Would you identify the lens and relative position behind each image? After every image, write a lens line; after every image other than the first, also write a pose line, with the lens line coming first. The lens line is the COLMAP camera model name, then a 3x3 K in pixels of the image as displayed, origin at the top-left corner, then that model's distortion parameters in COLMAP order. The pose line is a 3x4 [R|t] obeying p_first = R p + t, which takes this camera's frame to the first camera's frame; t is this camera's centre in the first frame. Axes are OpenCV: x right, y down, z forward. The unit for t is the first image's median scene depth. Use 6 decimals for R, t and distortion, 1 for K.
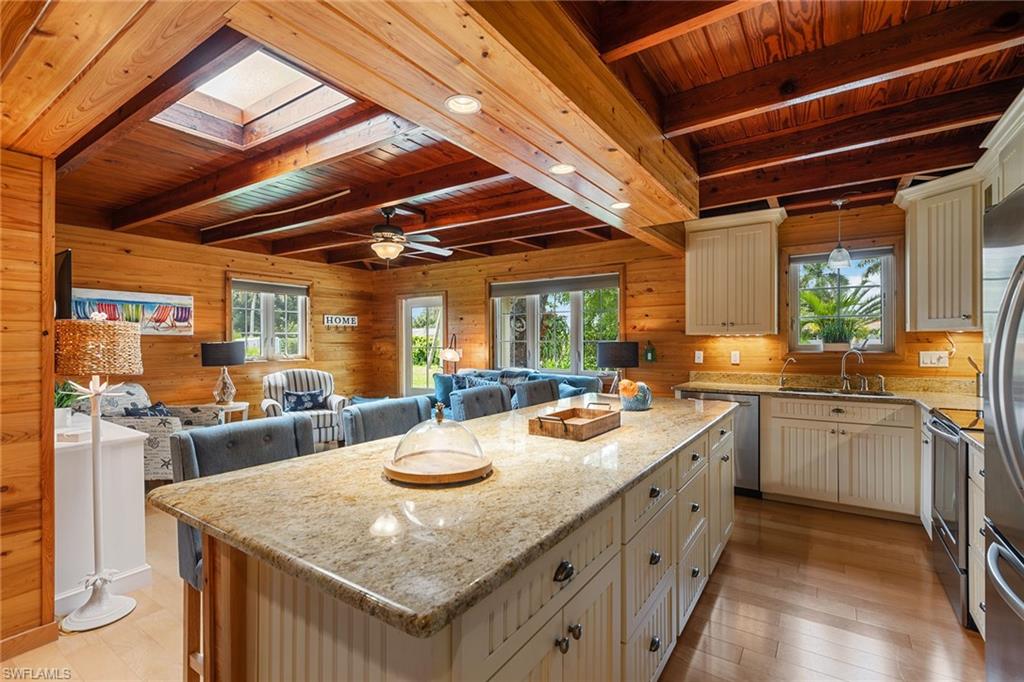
lens RADIAL K [[467.2, 0, 507.8], [0, 467.2, 344.3], [0, 0, 1]] dist [0.012885, -0.000649]
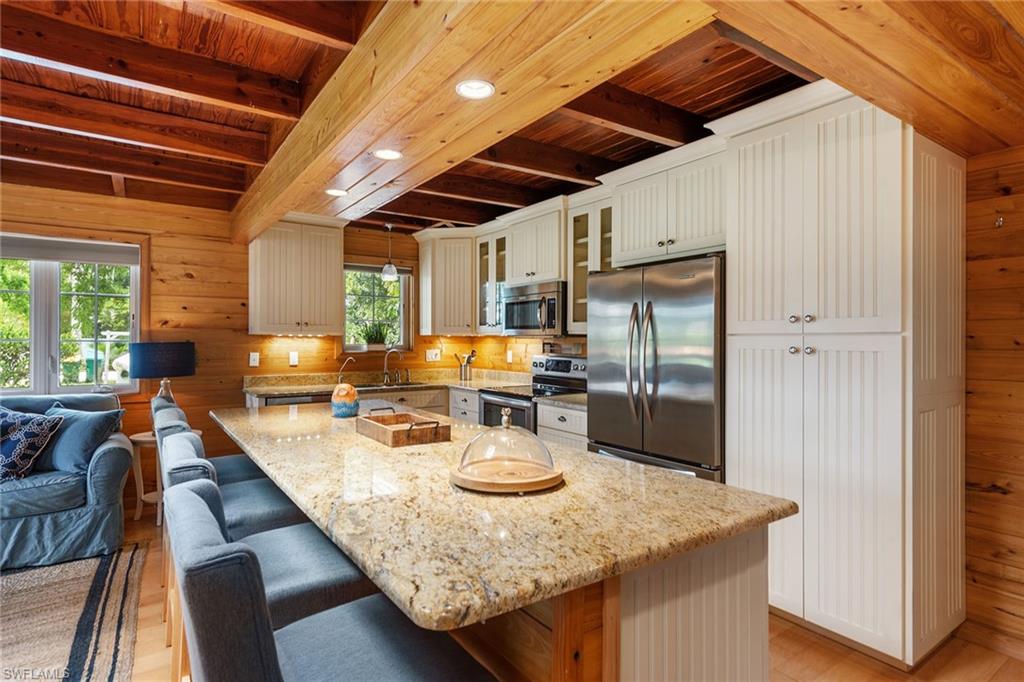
lens RADIAL K [[531.7, 0, 513.0], [0, 531.7, 339.1], [0, 0, 1]] dist [0.006102, -0.002826]
pose [[0.352751, 0.008837, 0.935675, -0.321657], [0.000965, 0.999951, -0.009807, -0.000607], [-0.935717, 0.004363, 0.352726, 0.170717]]
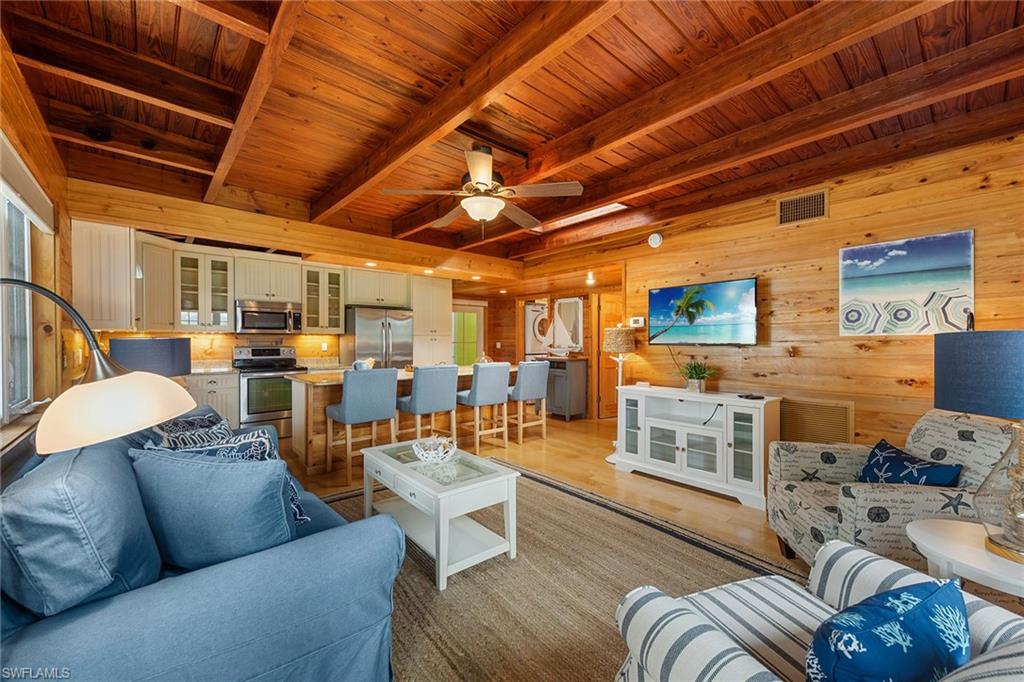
lens RADIAL K [[402.9, 0, 508.1], [0, 402.9, 340.2], [0, 0, 1]] dist [-0.000678, -0.000001]
pose [[-0.969769, -0.000075, 0.244026, -0.359939], [0.002826, 0.999929, 0.011537, -0.008014], [-0.244009, 0.011878, -0.969700, 1.300134]]
